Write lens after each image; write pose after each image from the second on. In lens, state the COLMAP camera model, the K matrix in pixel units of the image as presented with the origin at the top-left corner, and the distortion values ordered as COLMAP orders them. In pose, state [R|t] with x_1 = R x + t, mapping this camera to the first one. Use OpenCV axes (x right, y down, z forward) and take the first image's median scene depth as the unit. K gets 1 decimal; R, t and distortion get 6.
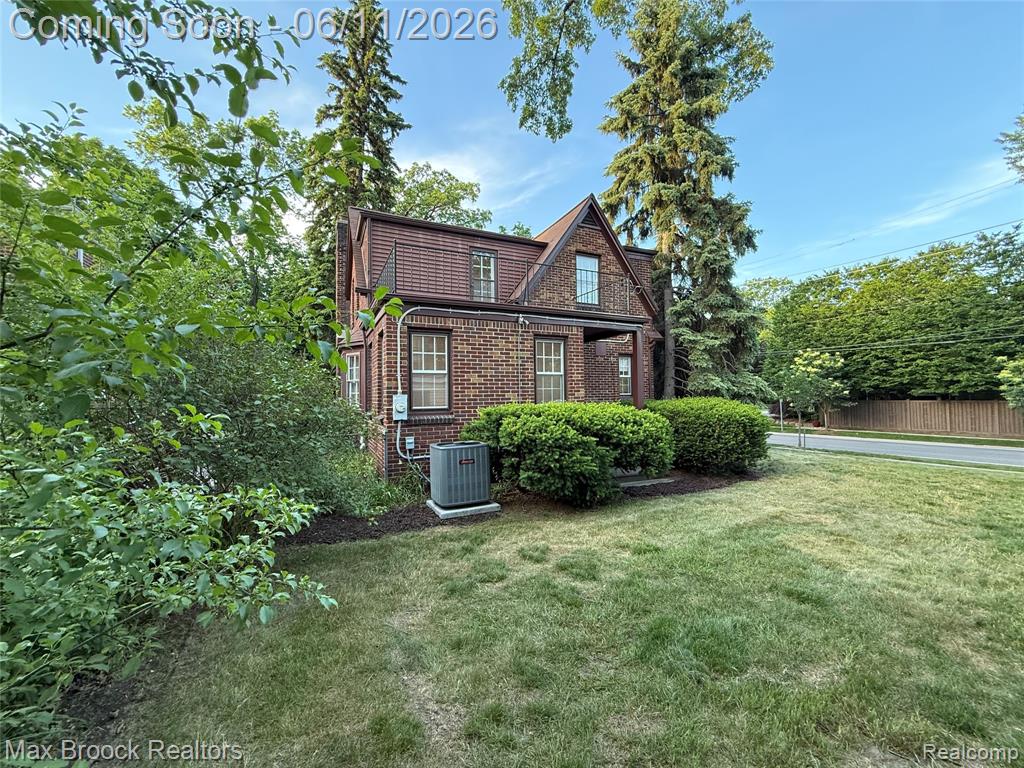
lens RADIAL K [[406.6, 0, 512.0], [0, 406.6, 384.0], [0, 0, 1]] dist [-0.000174, -0.000005]
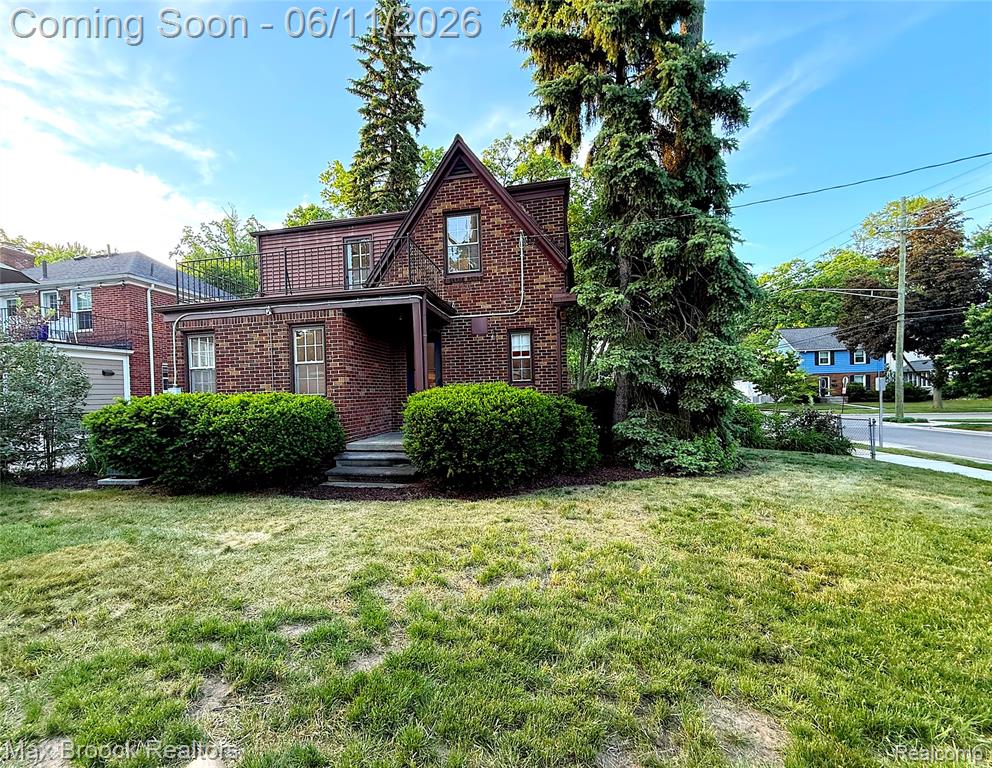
lens RADIAL K [[440.1, 0, 494.9], [0, 440.1, 402.1], [0, 0, 1]] dist [0.000030, -0.000008]
pose [[0.799769, -0.000667, -0.600308, 0.782836], [0.037550, 0.998097, 0.048918, 0.024268], [0.599133, -0.061665, 0.798272, 0.309942]]
